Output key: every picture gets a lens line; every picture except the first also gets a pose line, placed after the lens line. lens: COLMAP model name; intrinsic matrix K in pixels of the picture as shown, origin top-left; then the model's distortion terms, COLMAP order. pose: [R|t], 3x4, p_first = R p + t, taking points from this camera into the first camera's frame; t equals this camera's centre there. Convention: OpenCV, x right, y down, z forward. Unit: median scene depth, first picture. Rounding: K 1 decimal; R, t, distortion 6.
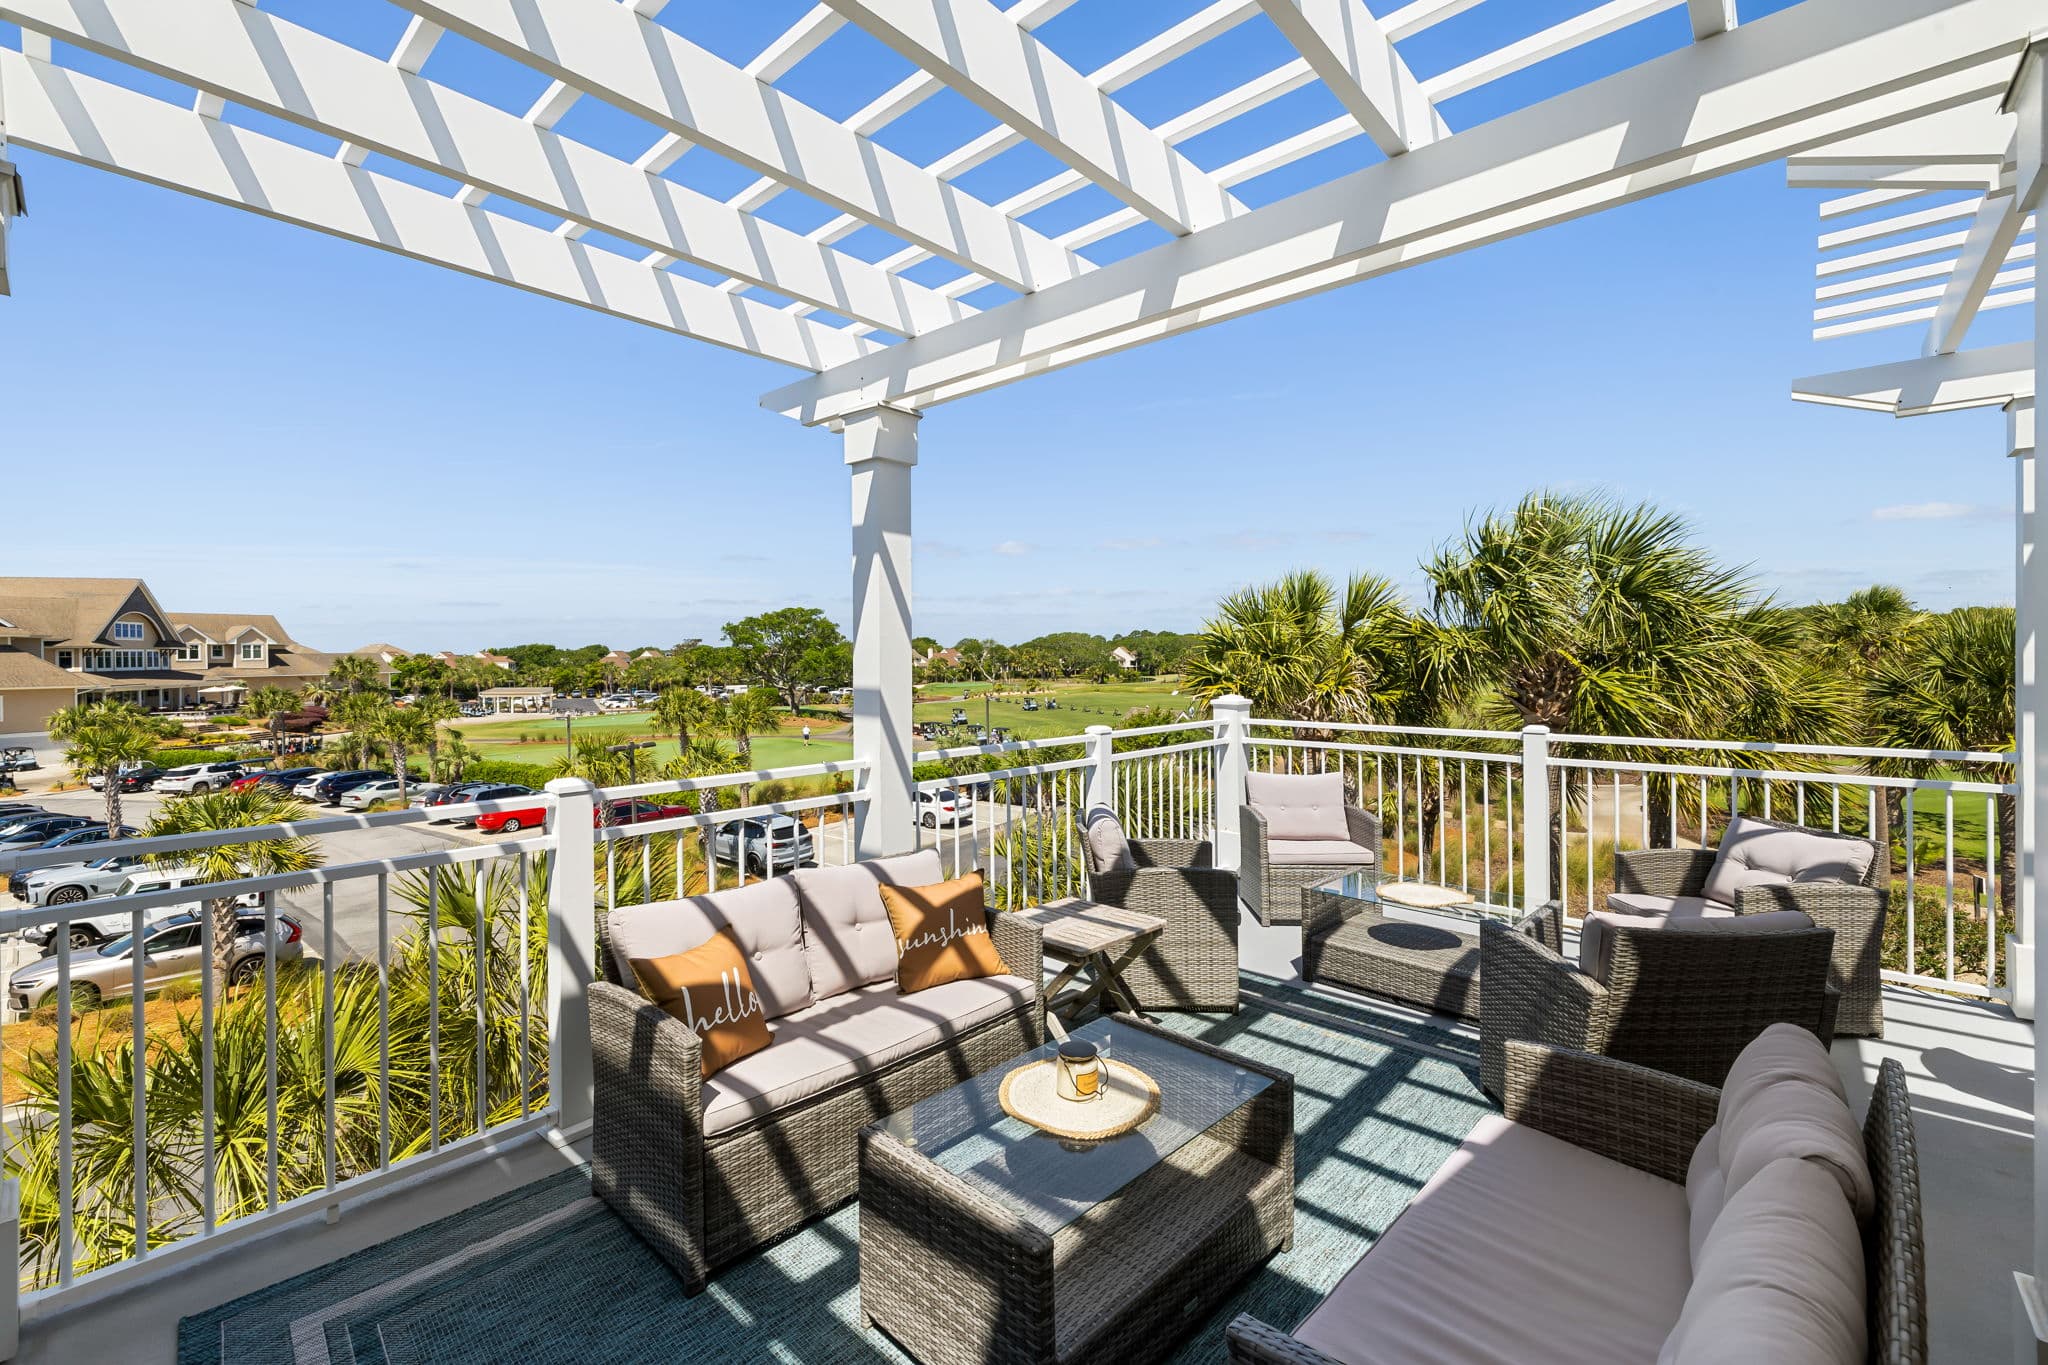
lens RADIAL K [[889.6, 0, 1029.2], [0, 889.6, 668.8], [0, 0, 1]] dist [0.004847, -0.001019]
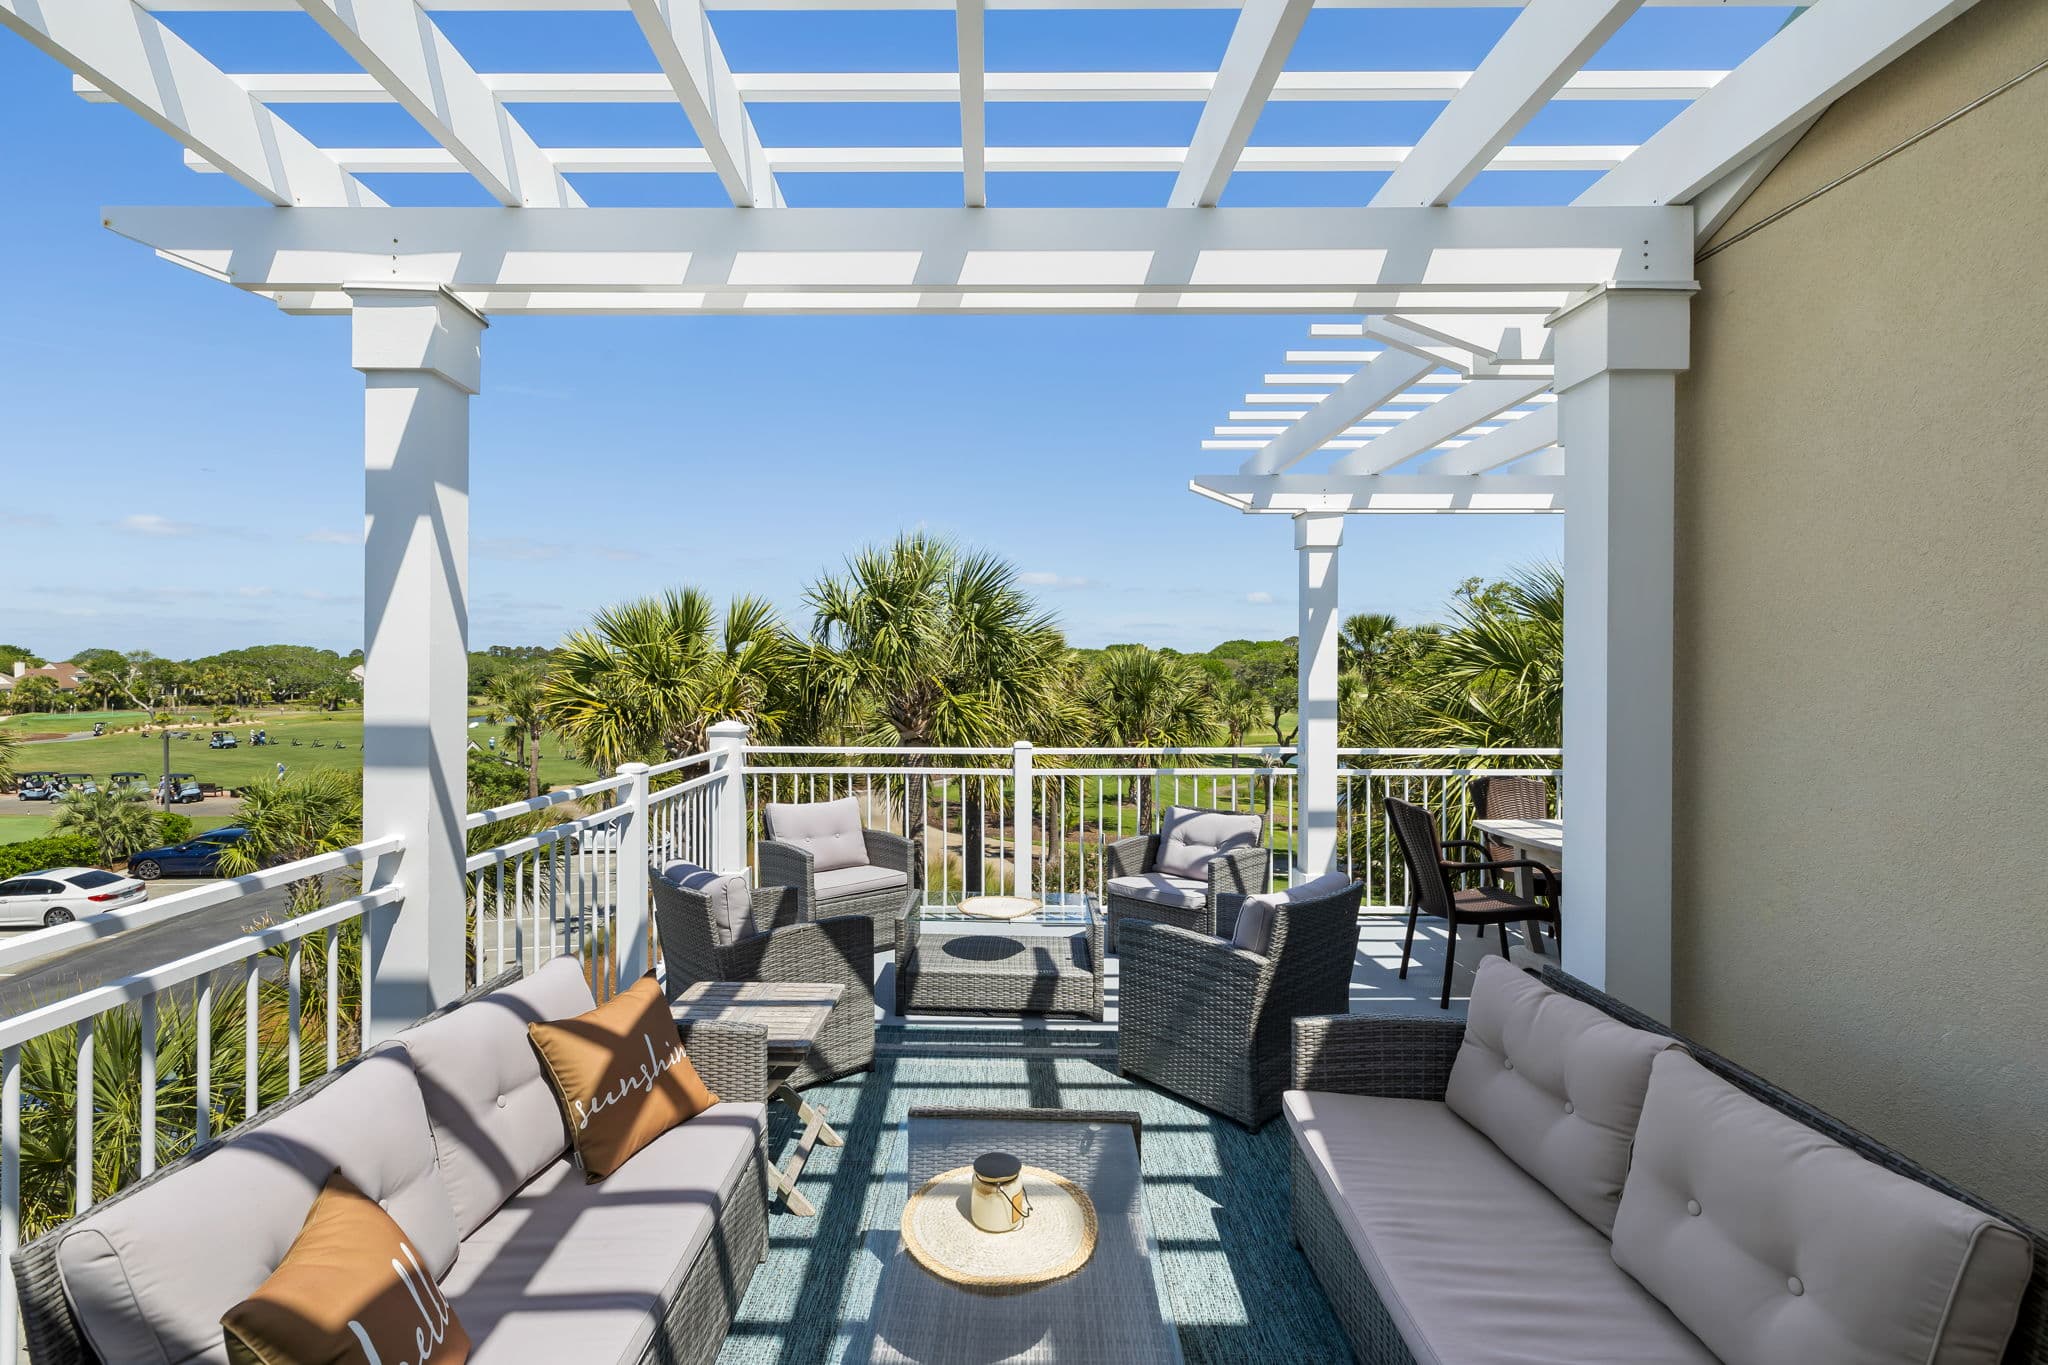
lens RADIAL K [[889.6, 0, 1018.8], [0, 889.6, 683.8], [0, 0, 1]] dist [0.004847, -0.001019]
pose [[0.745142, 0.003266, 0.666898, -0.267885], [0.002230, 0.999970, -0.007388, -0.002044], [-0.666902, 0.006992, 0.745113, 0.216537]]
